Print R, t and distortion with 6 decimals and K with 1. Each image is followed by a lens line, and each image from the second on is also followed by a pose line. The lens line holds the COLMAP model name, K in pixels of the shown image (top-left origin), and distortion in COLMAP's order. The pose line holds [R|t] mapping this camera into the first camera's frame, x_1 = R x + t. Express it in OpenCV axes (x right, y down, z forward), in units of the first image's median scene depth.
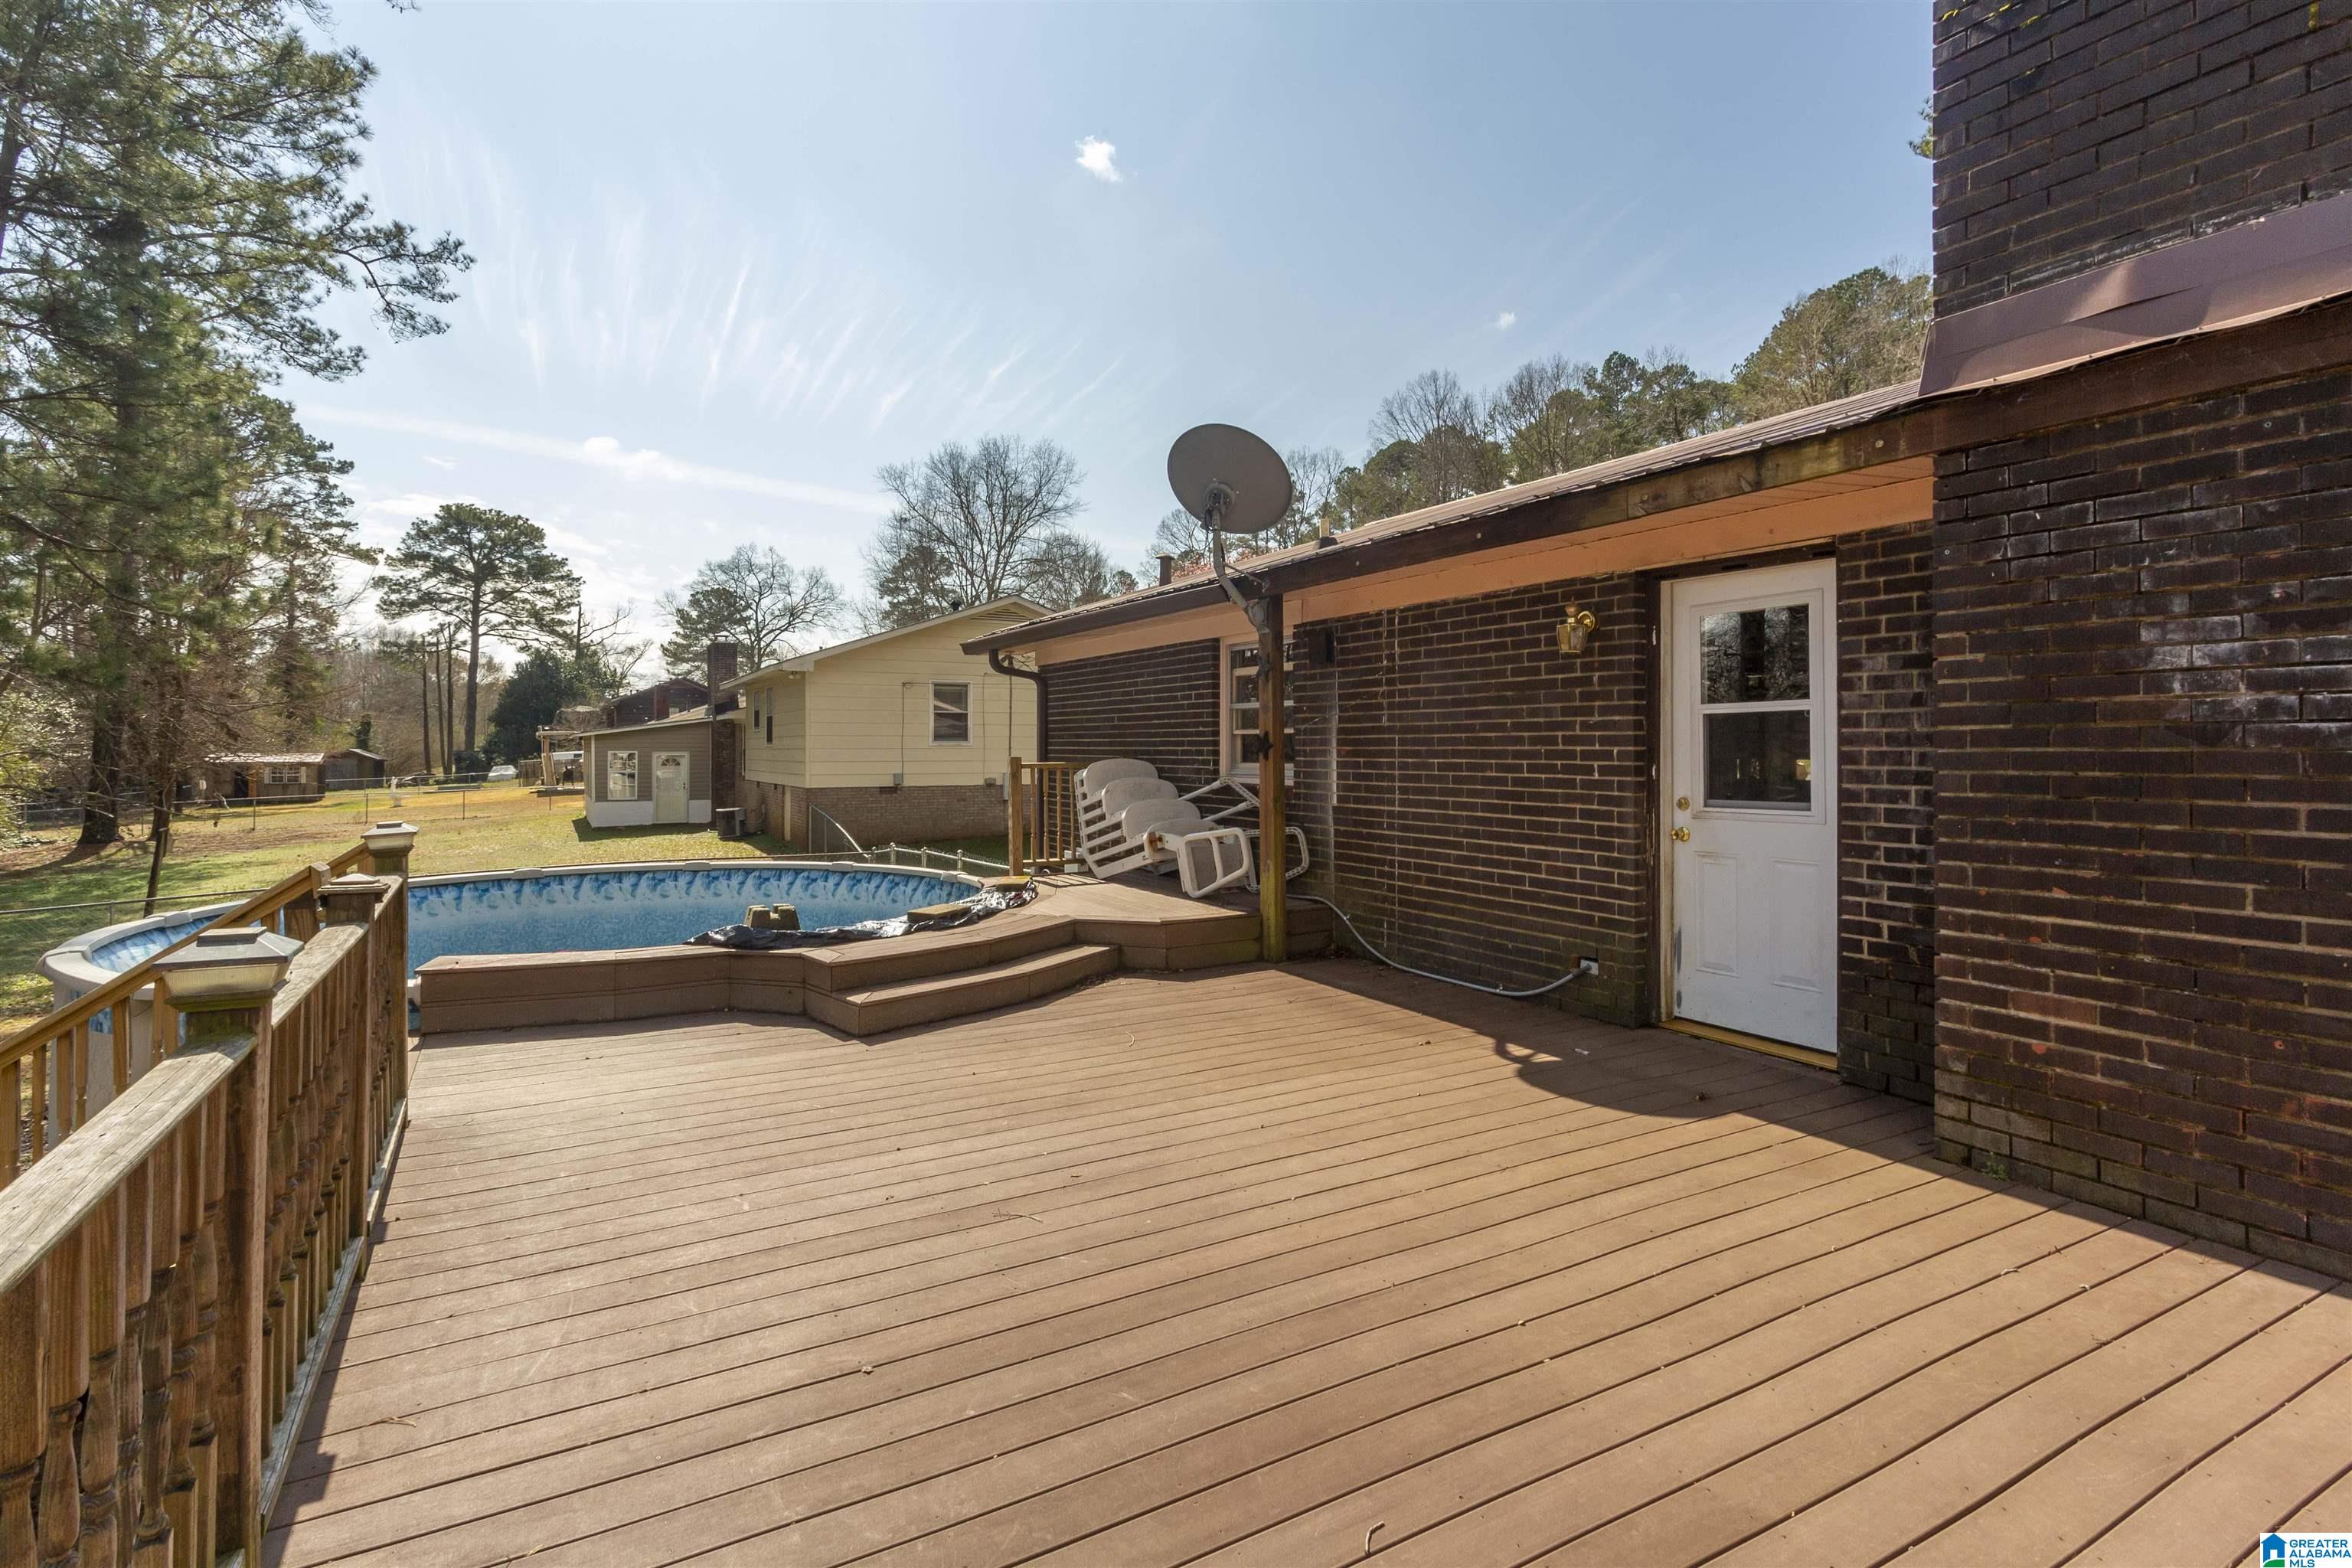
lens RADIAL K [[1131.1, 0, 1152.5], [0, 1131.1, 741.9], [0, 0, 1]] dist [0.015278, -0.001884]
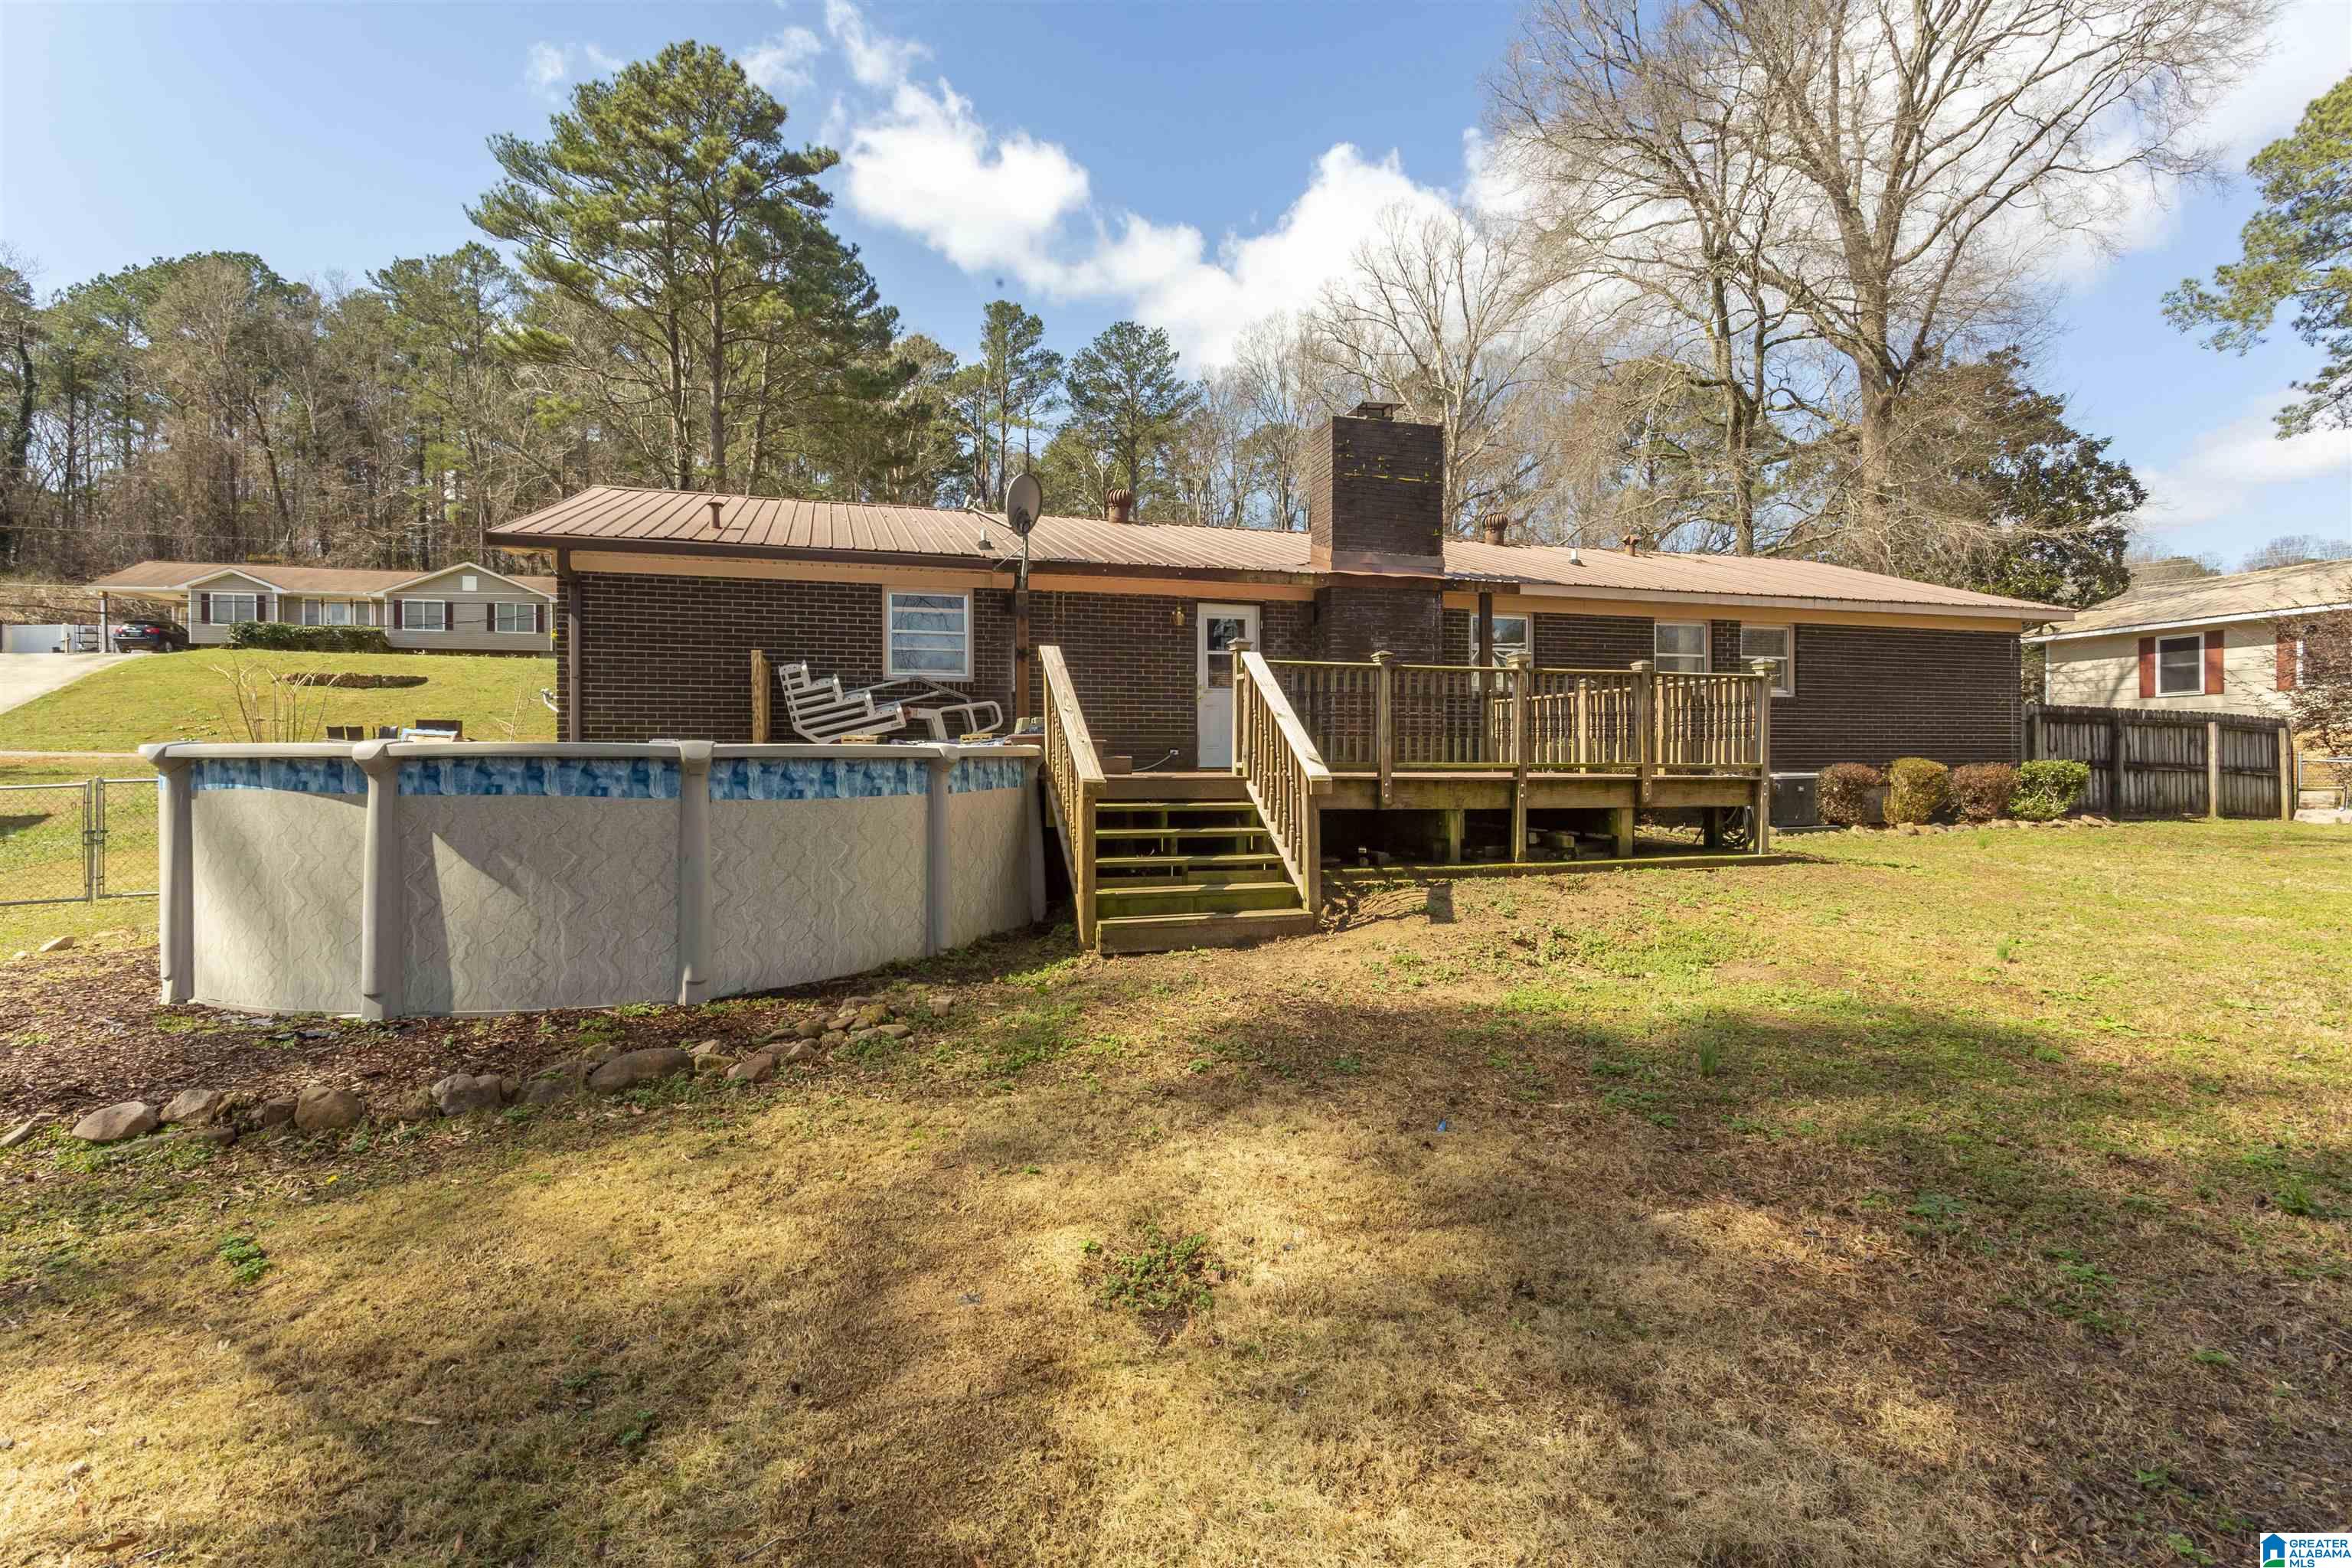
lens RADIAL K [[1131.1, 0, 1185.9], [0, 1131.1, 744.9], [0, 0, 1]] dist [0.015278, -0.001884]
pose [[0.222409, 0.018278, 0.974782, -0.107097], [-0.003368, 0.999833, -0.017979, 0.011940], [-0.974948, 0.000716, 0.222433, 0.022284]]
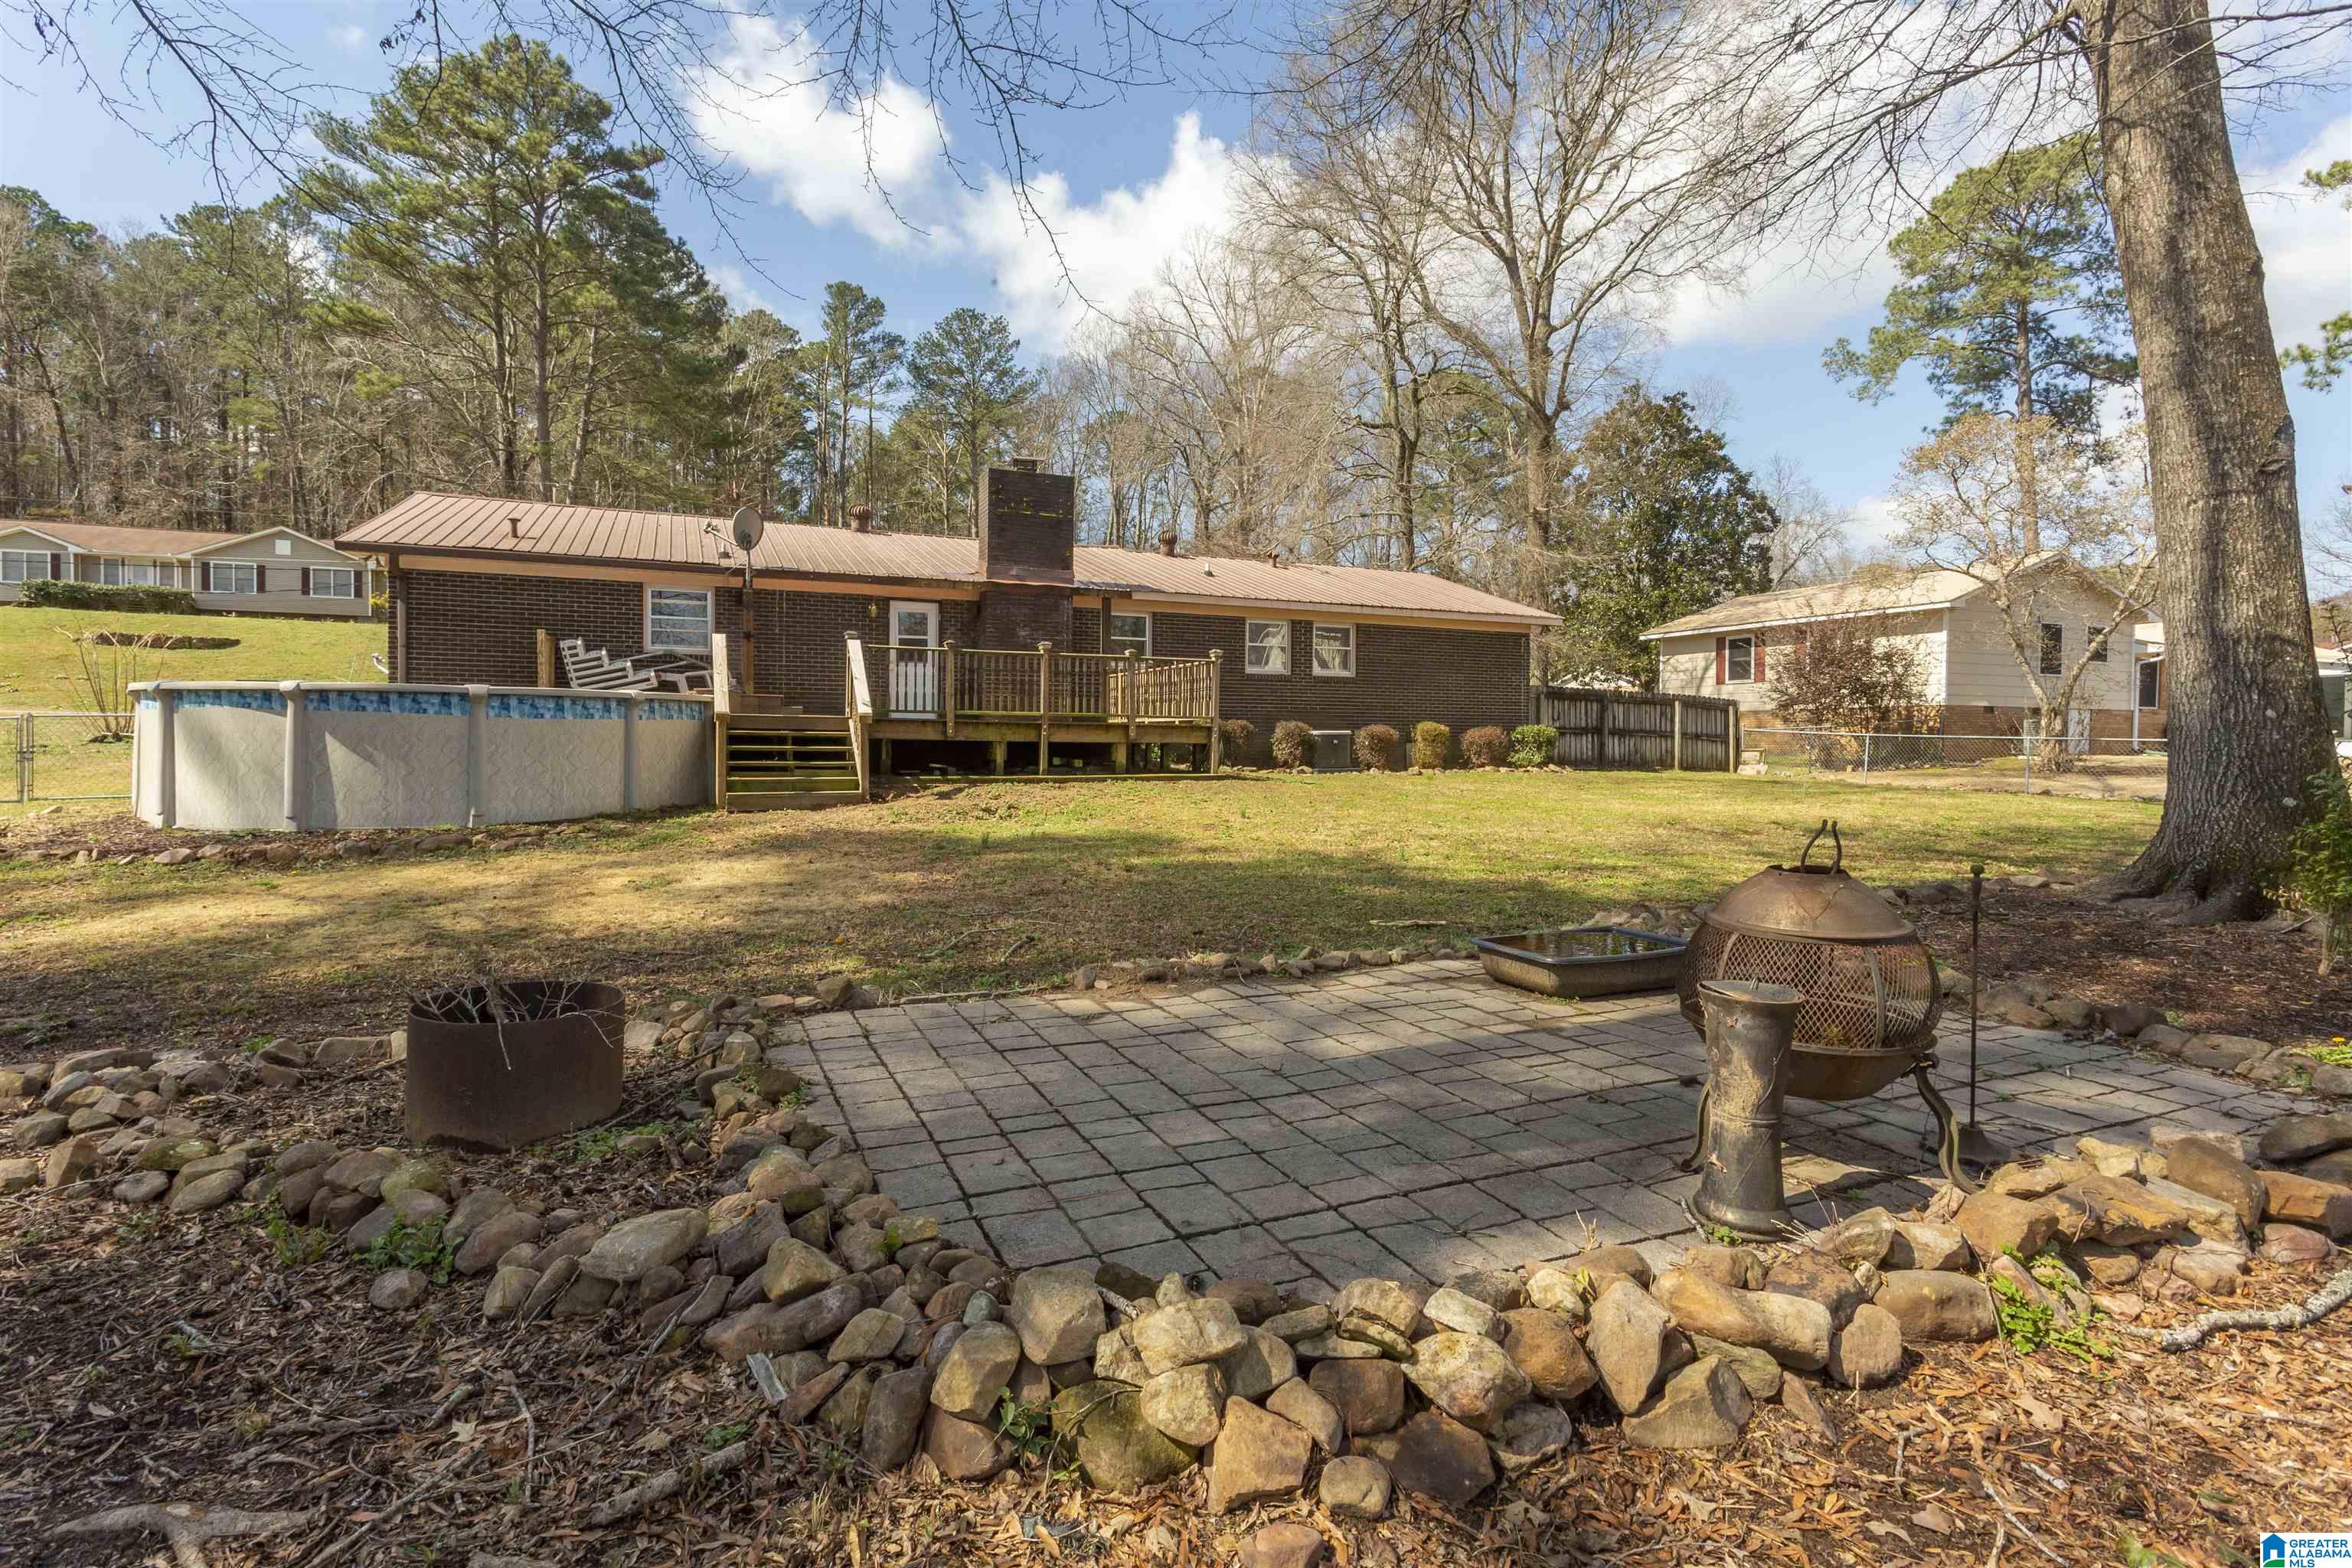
lens RADIAL K [[1131.1, 0, 1184.1], [0, 1131.1, 737.1], [0, 0, 1]] dist [0.015278, -0.001884]
pose [[0.109177, 0.007271, 0.993996, -0.153646], [-0.013054, 0.999898, -0.005880, 0.015368], [-0.993937, -0.012333, 0.109261, -0.016815]]
